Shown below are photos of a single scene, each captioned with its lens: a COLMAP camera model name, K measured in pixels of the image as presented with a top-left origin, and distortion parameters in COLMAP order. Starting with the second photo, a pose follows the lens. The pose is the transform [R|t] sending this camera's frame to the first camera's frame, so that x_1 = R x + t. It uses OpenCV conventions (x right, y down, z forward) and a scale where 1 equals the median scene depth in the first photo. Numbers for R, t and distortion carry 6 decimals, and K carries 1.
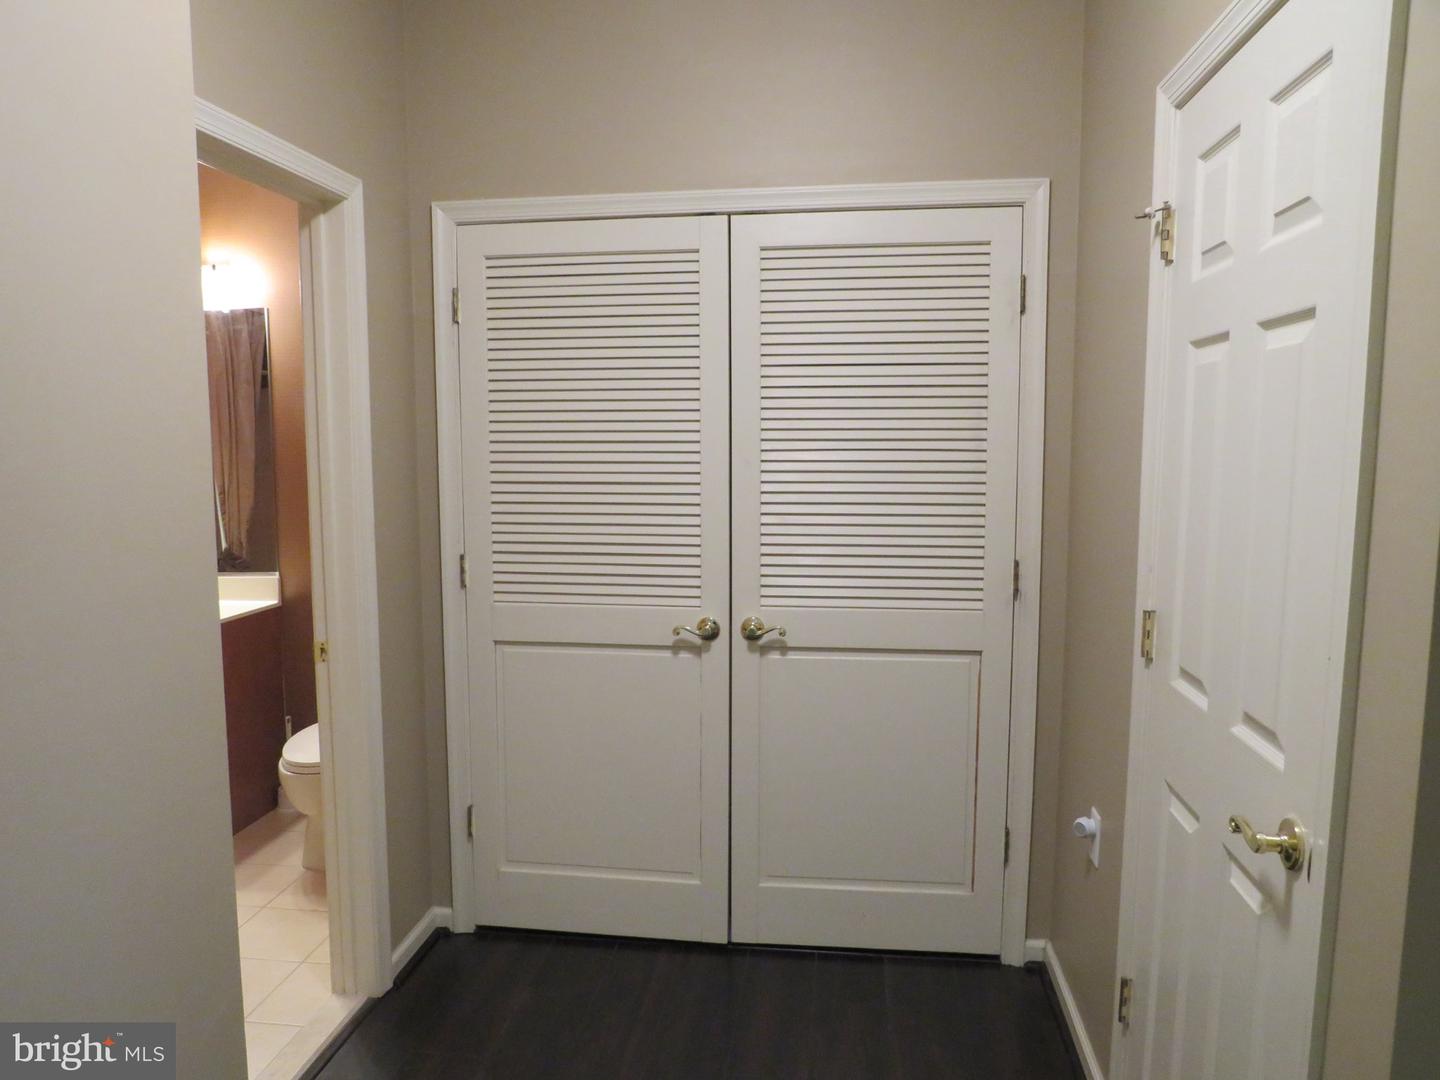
lens RADIAL K [[1000.9, 0, 720.3], [0, 1000.9, 556.4], [0, 0, 1]] dist [-0.065369, 0.001526]
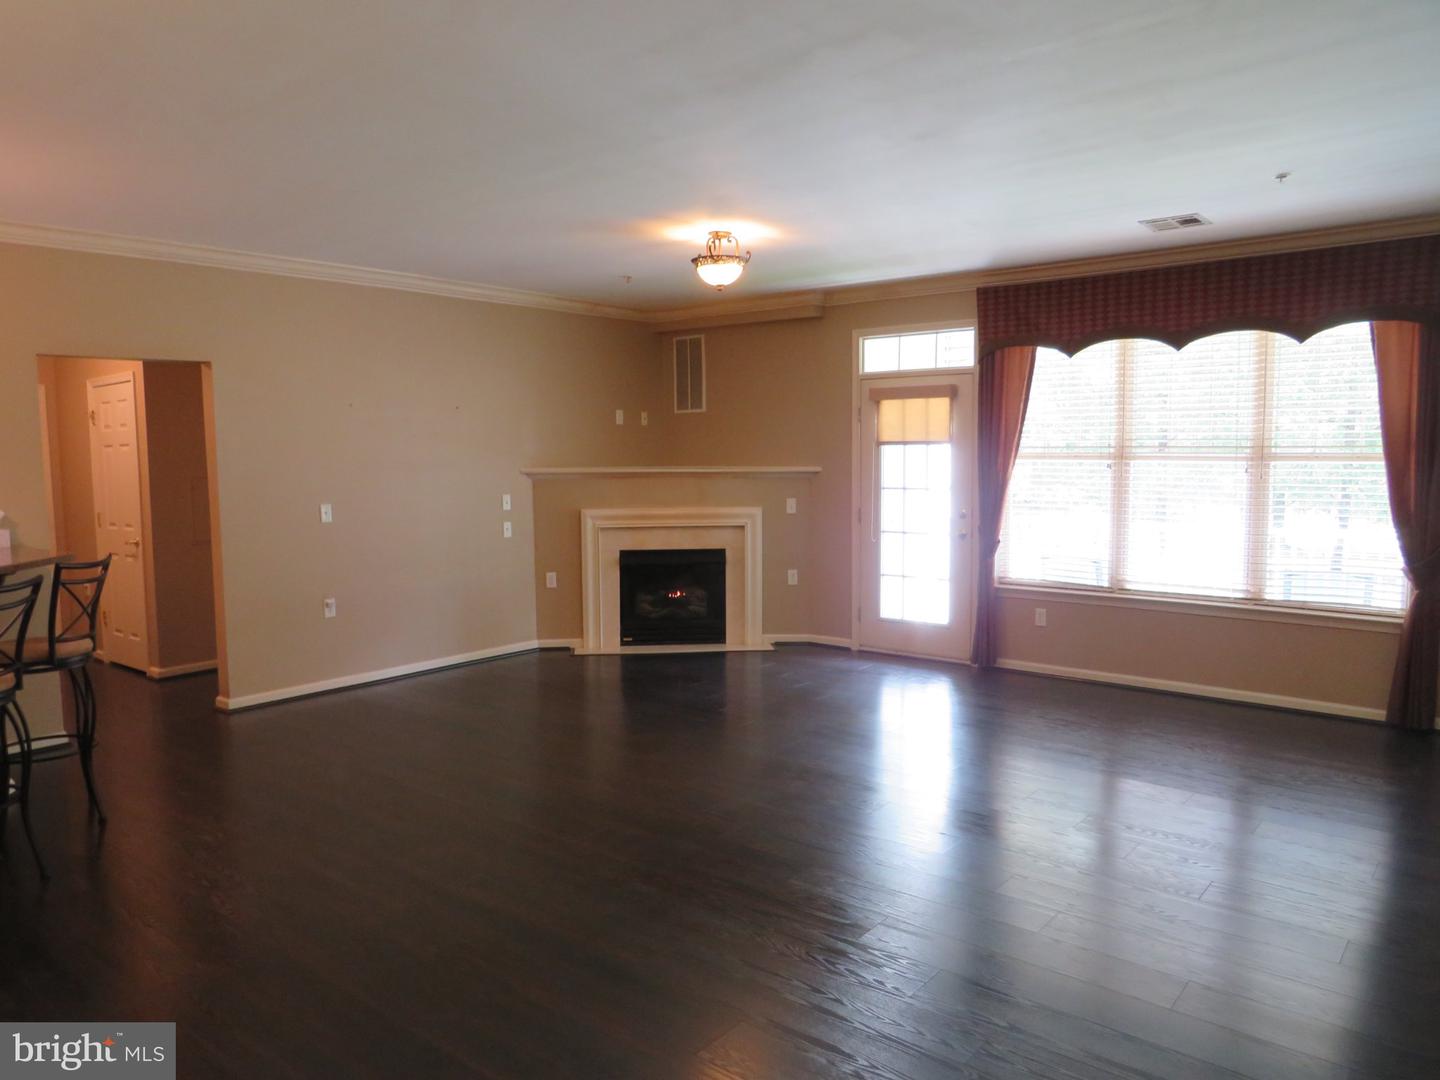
lens RADIAL K [[1013.2, 0, 720.4], [0, 1013.2, 530.2], [0, 0, 1]] dist [-0.031133, 0.010304]
pose [[0.531581, -0.078175, 0.843392, -1.564776], [0.113051, 0.993371, 0.020822, 0.311856], [-0.839429, 0.084277, 0.536895, -3.098285]]
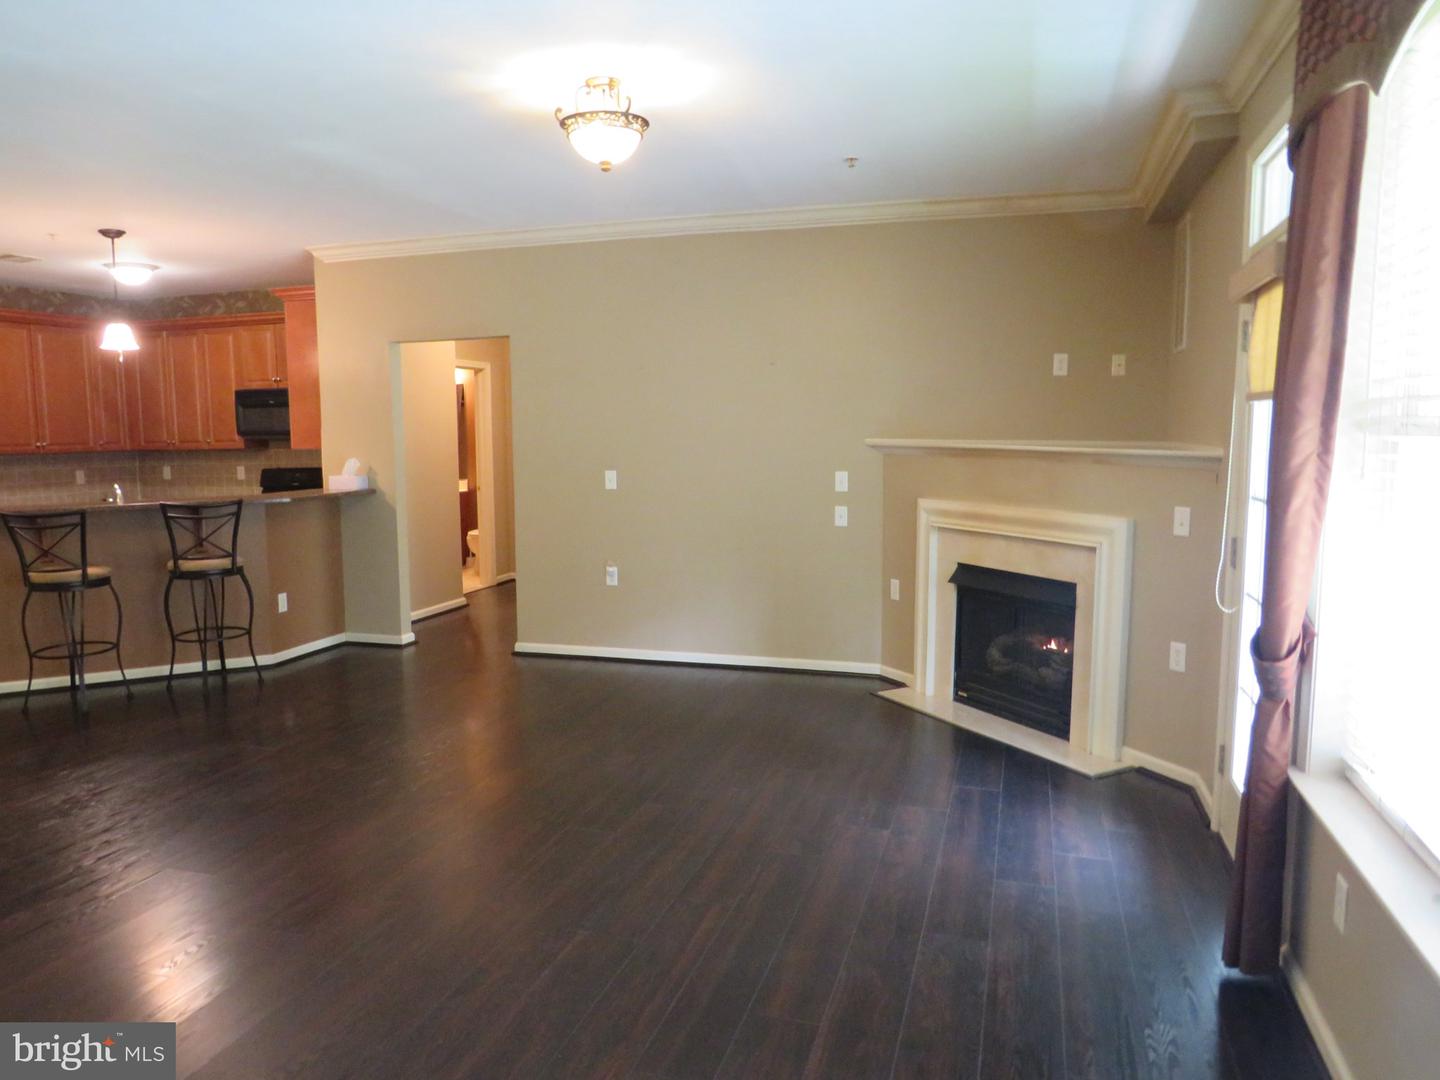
lens RADIAL K [[1013.2, 0, 720.4], [0, 1013.2, 530.2], [0, 0, 1]] dist [-0.031133, 0.010304]
pose [[0.986064, 0.006475, -0.166243, 1.411940], [-0.008837, 0.999870, -0.013474, 0.385234], [0.166134, 0.014755, 0.985993, -3.402702]]
